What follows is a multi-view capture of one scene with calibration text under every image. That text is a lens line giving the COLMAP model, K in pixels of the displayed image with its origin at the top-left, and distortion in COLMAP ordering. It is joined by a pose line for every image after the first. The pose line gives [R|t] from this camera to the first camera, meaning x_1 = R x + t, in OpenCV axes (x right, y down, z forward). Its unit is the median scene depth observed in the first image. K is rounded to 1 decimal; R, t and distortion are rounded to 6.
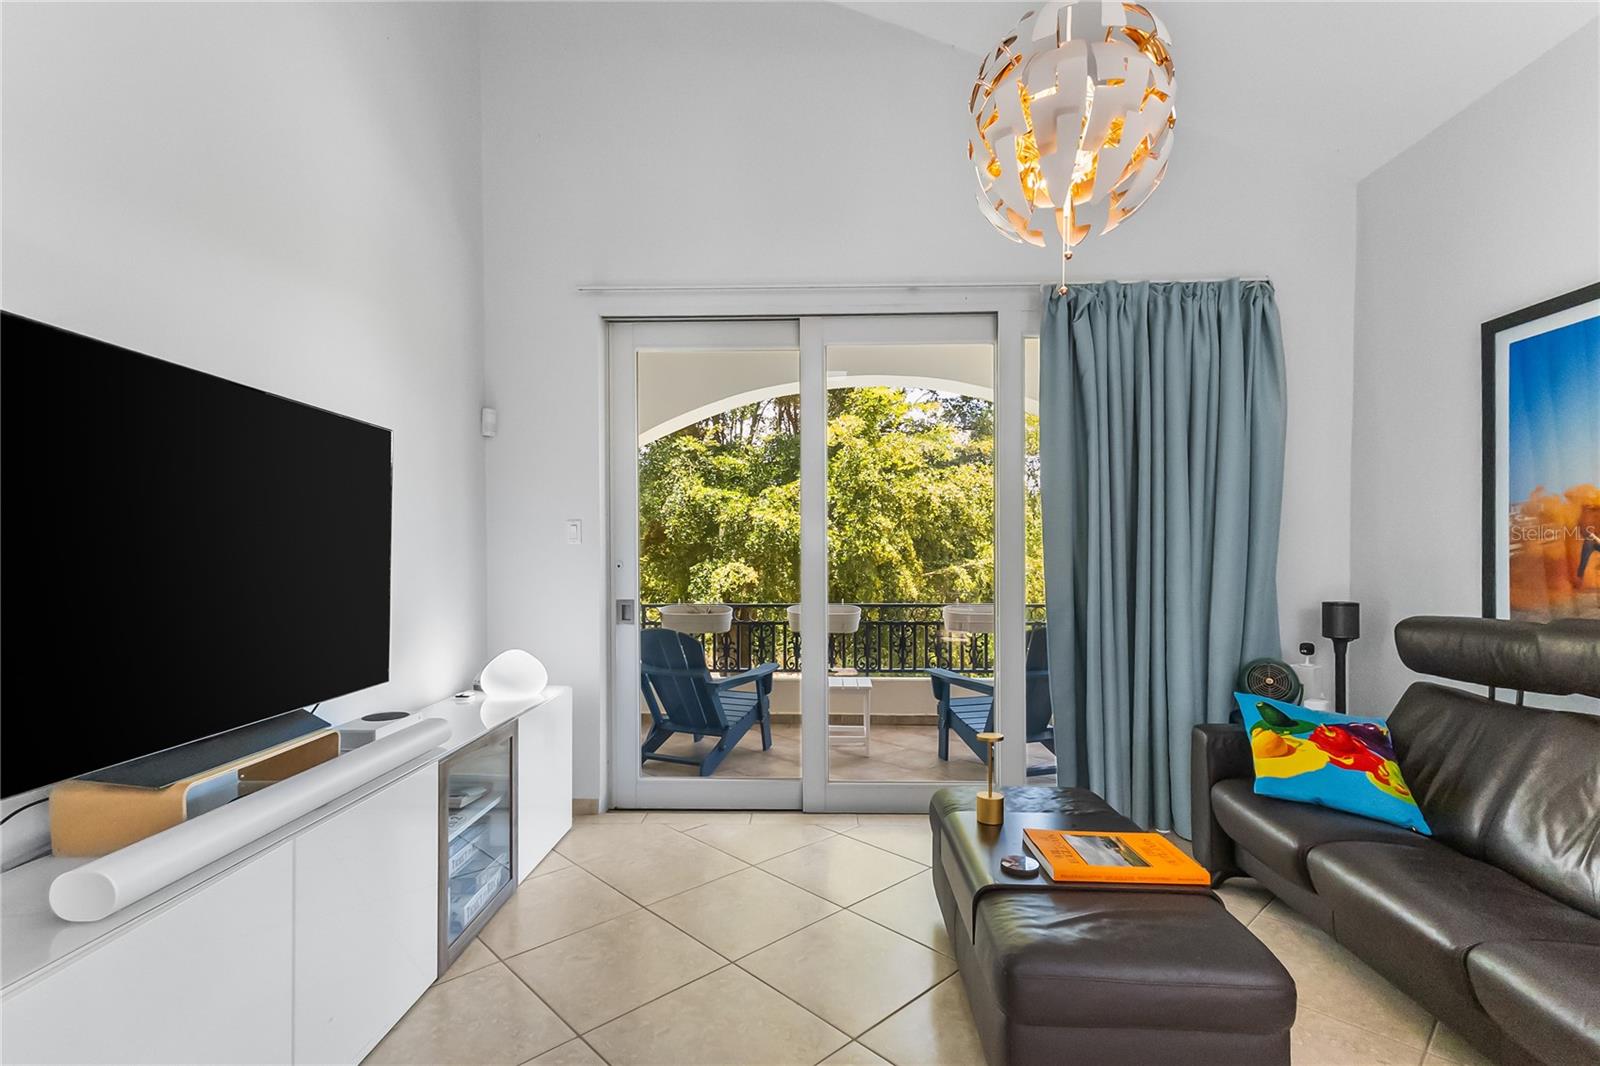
lens RADIAL K [[735.7, 0, 795.6], [0, 735.7, 546.7], [0, 0, 1]] dist [0.018971, -0.000318]
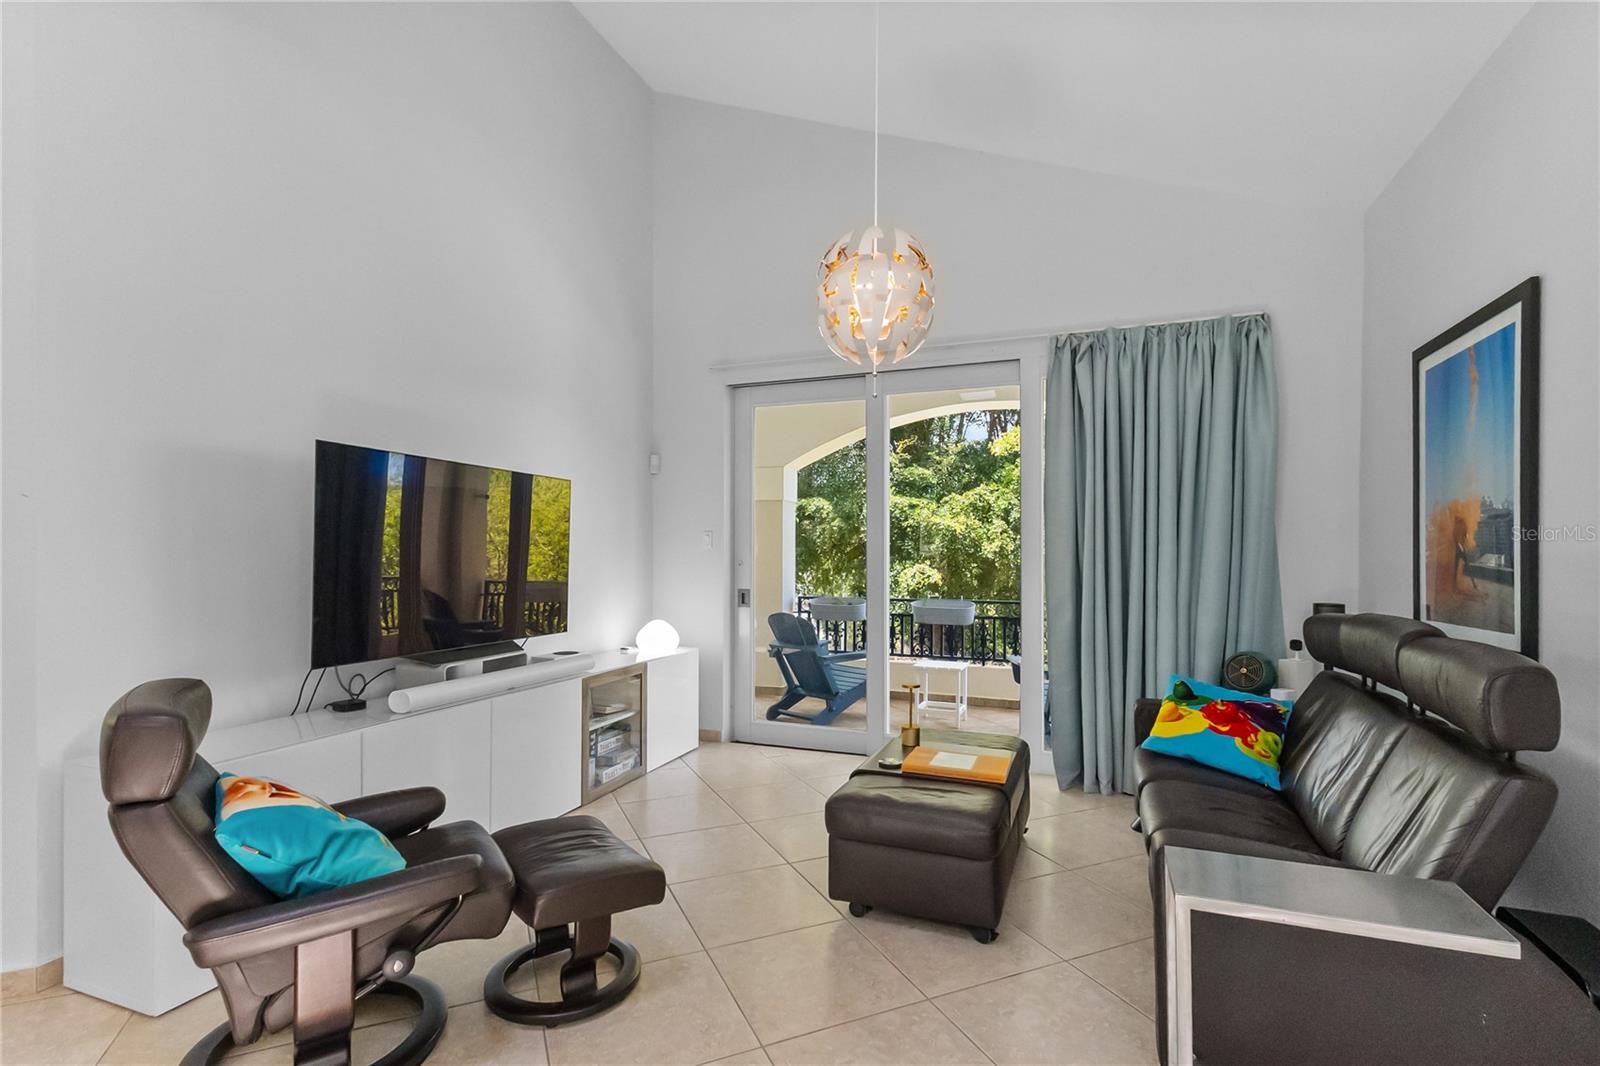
lens RADIAL K [[735.7, 0, 808.6], [0, 735.7, 534.8], [0, 0, 1]] dist [0.018971, -0.000318]
pose [[0.944046, -0.003427, -0.329796, 0.356376], [-0.002834, 0.999825, -0.018502, -0.003685], [0.329801, 0.018401, 0.943871, -0.270264]]
